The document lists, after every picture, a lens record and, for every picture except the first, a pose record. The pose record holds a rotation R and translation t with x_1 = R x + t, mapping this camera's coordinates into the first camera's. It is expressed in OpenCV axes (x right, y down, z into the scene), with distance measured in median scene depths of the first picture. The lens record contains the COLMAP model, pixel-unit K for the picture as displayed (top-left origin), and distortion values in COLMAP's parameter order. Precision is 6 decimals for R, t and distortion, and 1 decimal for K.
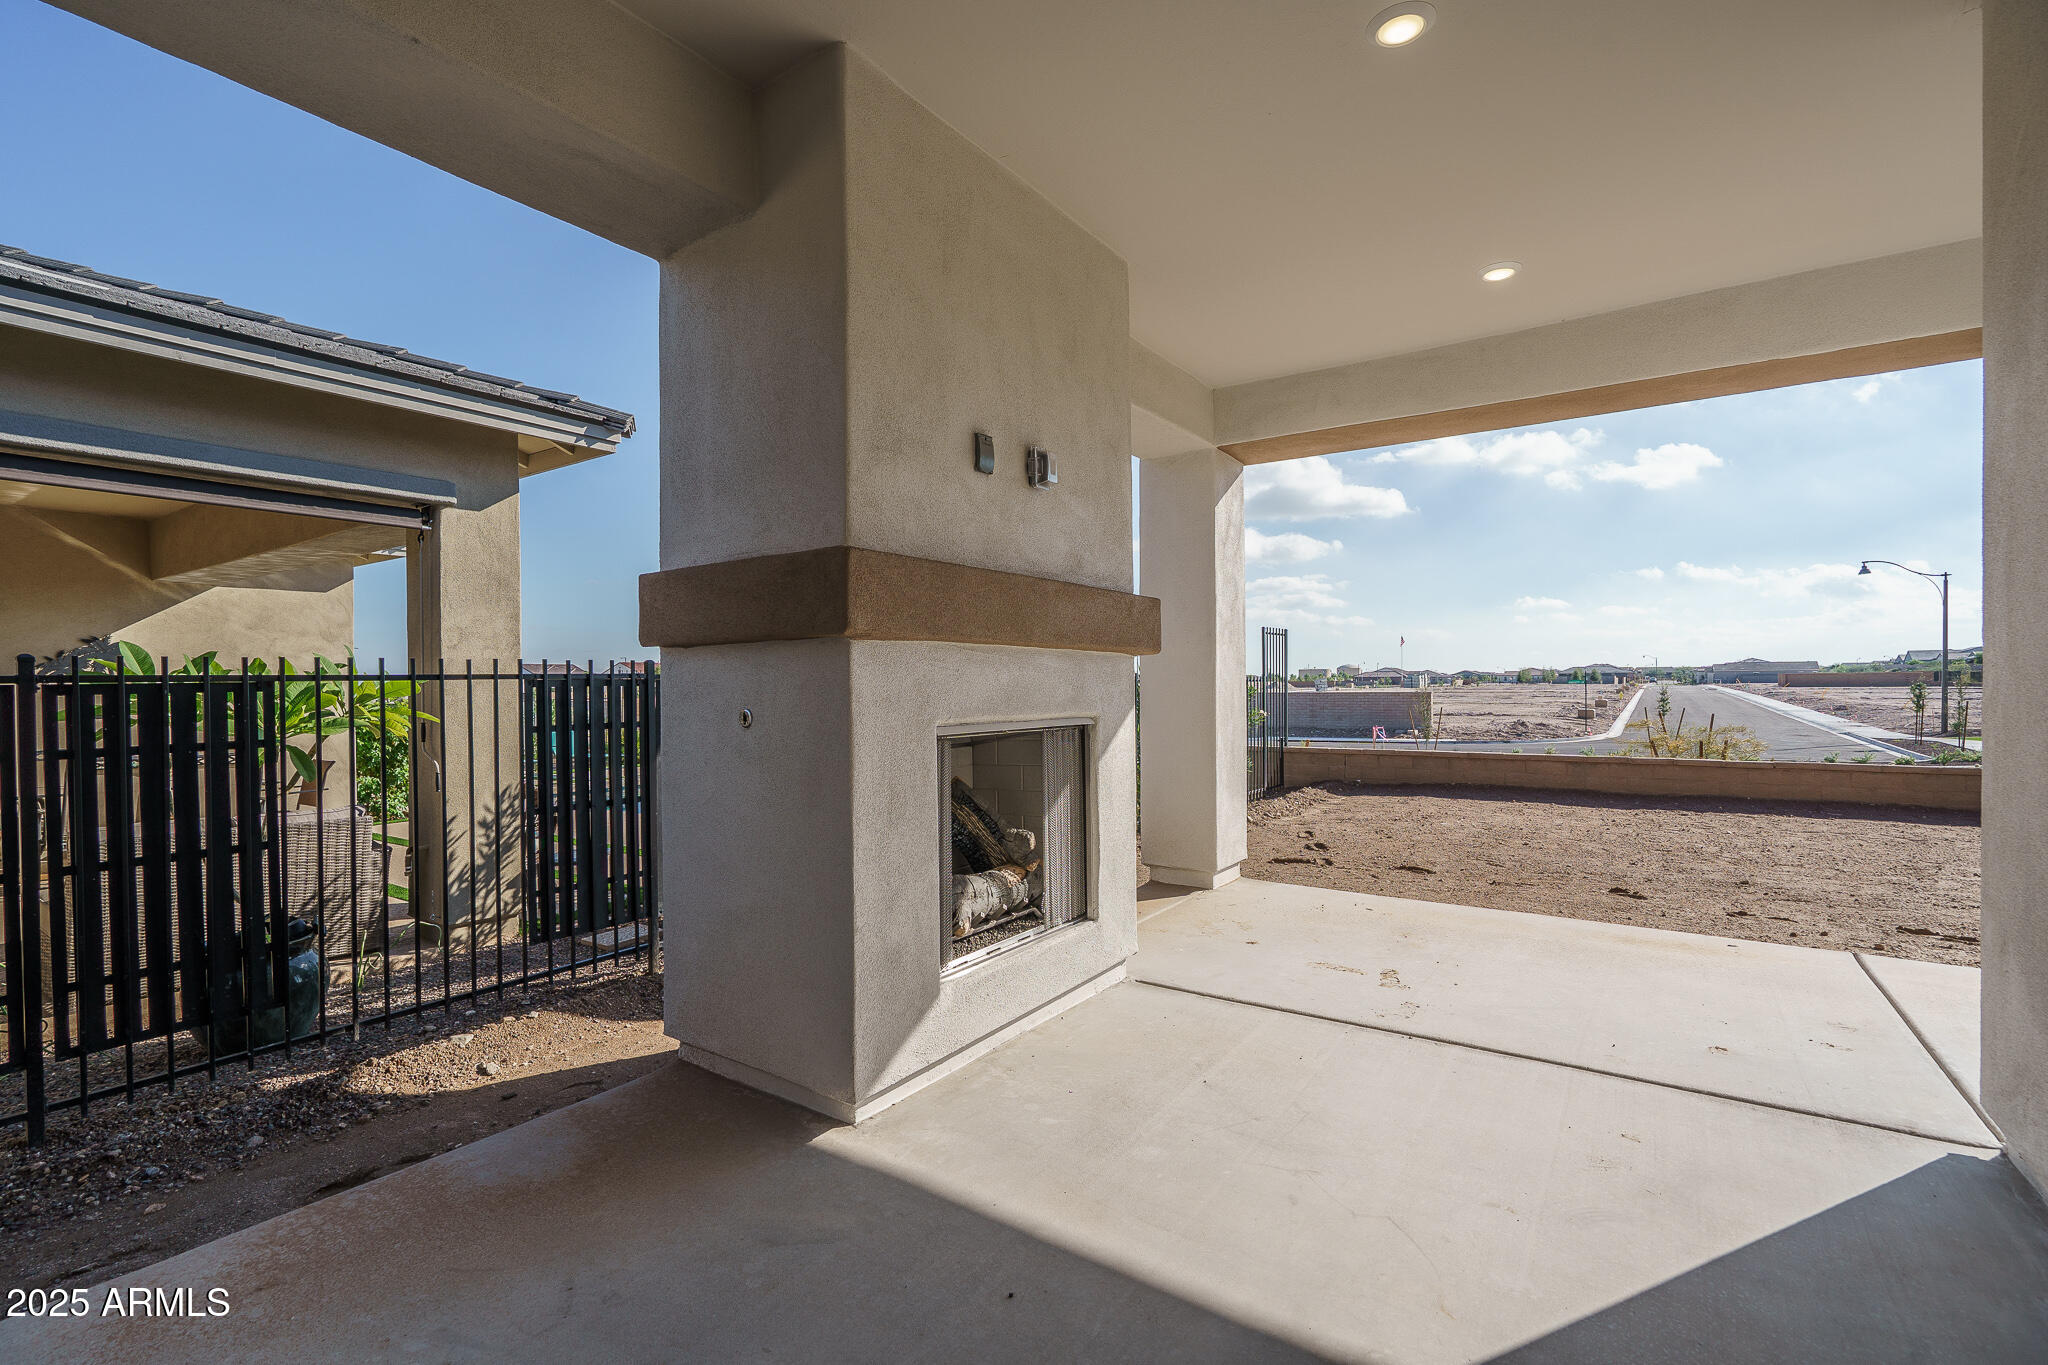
lens RADIAL K [[924.5, 0, 1024.0], [0, 924.5, 682.5], [0, 0, 1]] dist [-0.001172, -0.000292]
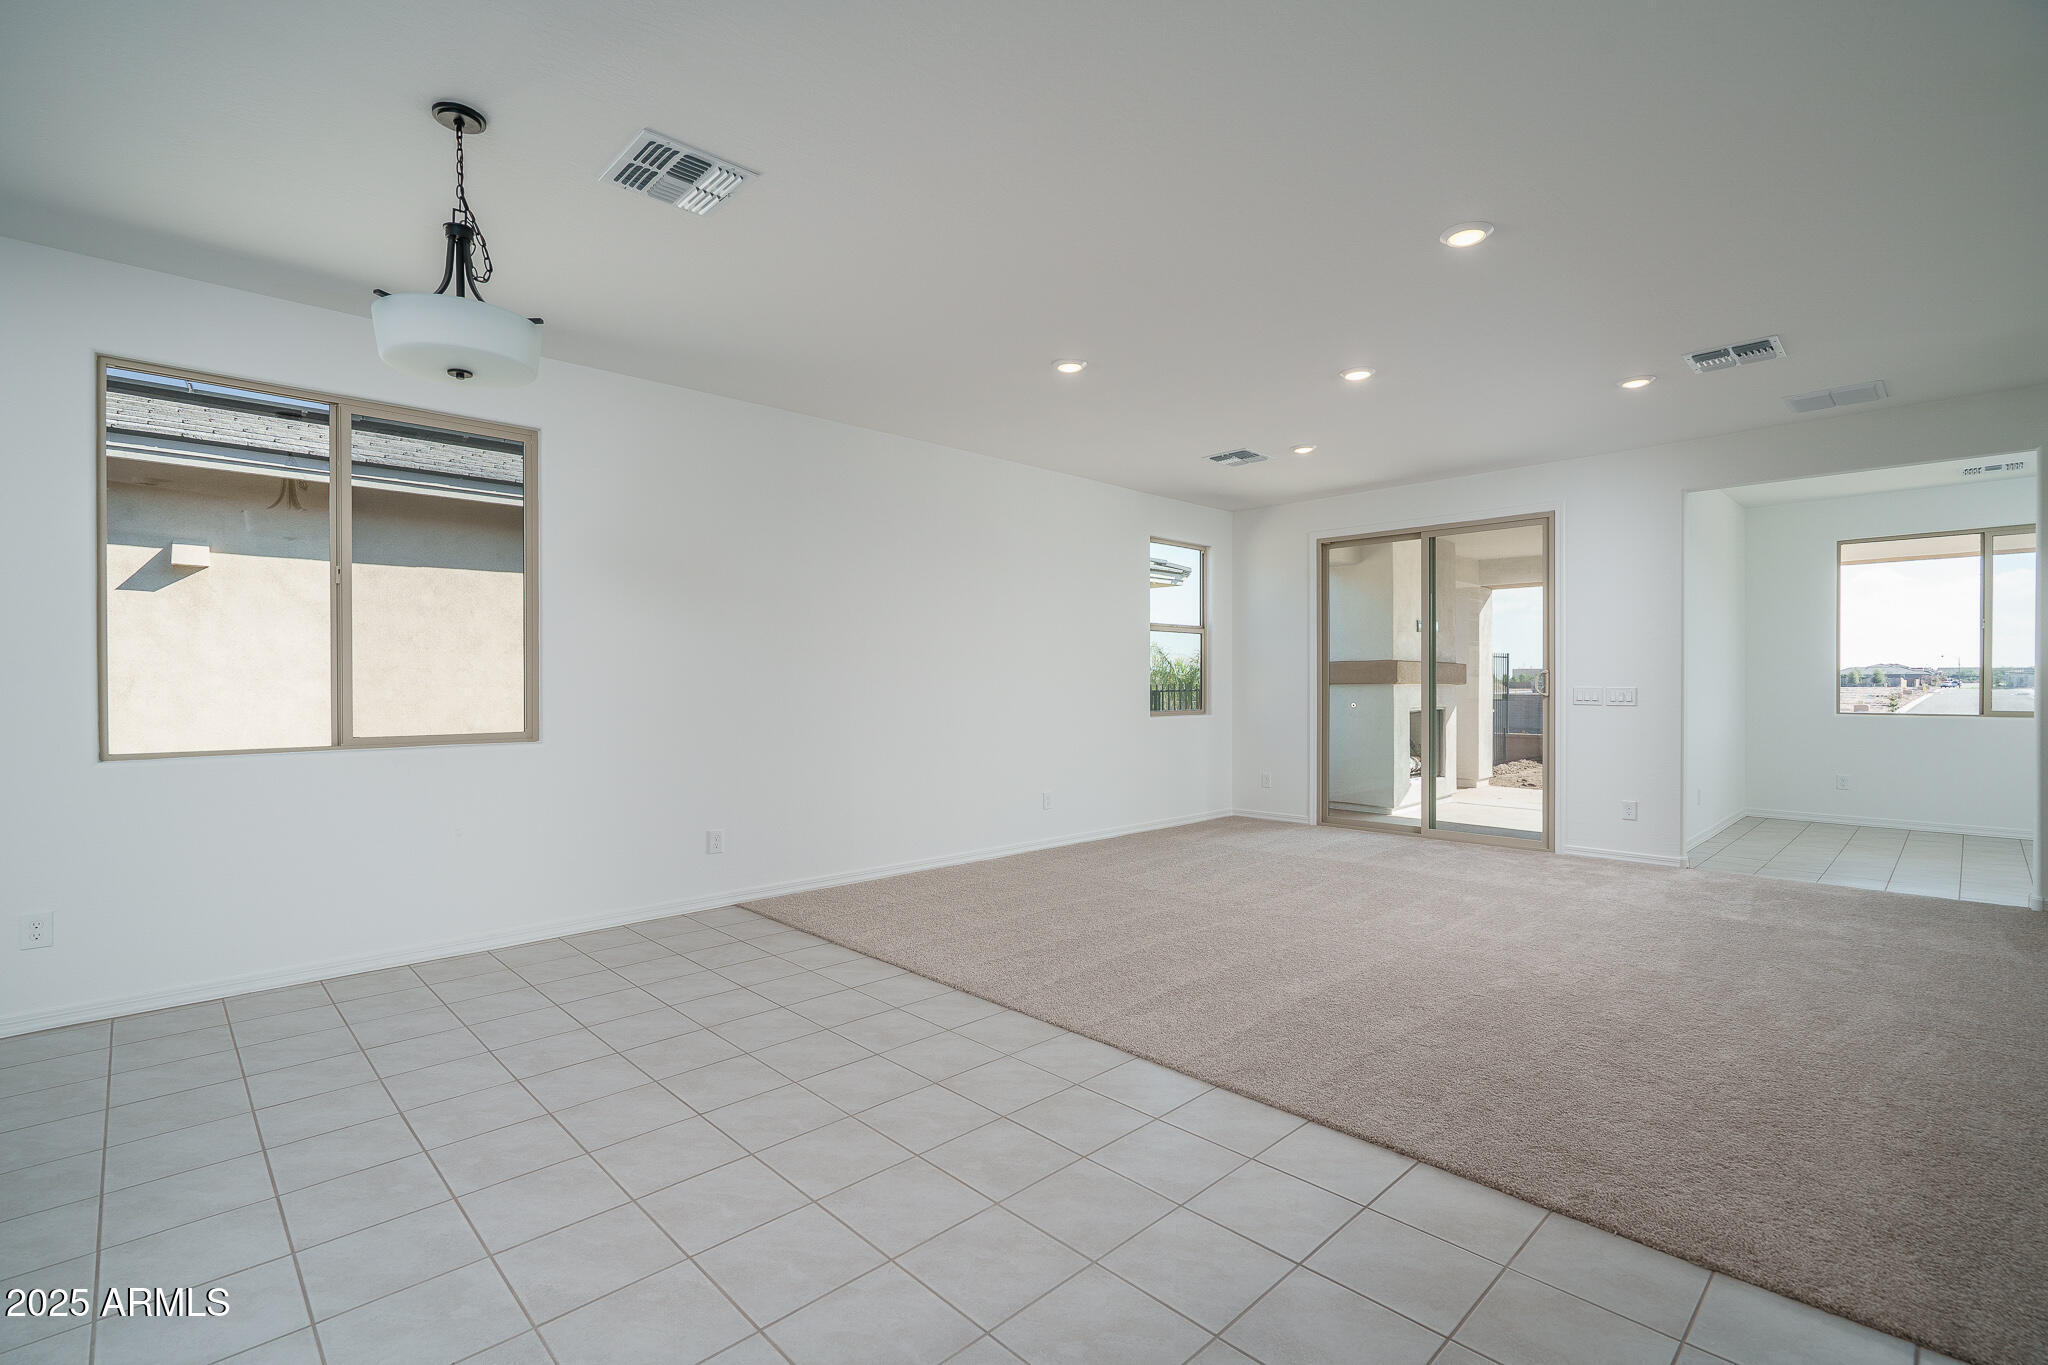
lens RADIAL K [[924.5, 0, 1024.0], [0, 924.5, 682.5], [0, 0, 1]] dist [-0.001172, -0.000292]
pose [[0.980547, 0.008700, -0.196092, -0.398457], [-0.007880, 0.999957, 0.004963, -0.026033], [0.196127, -0.003321, 0.980573, -1.287318]]
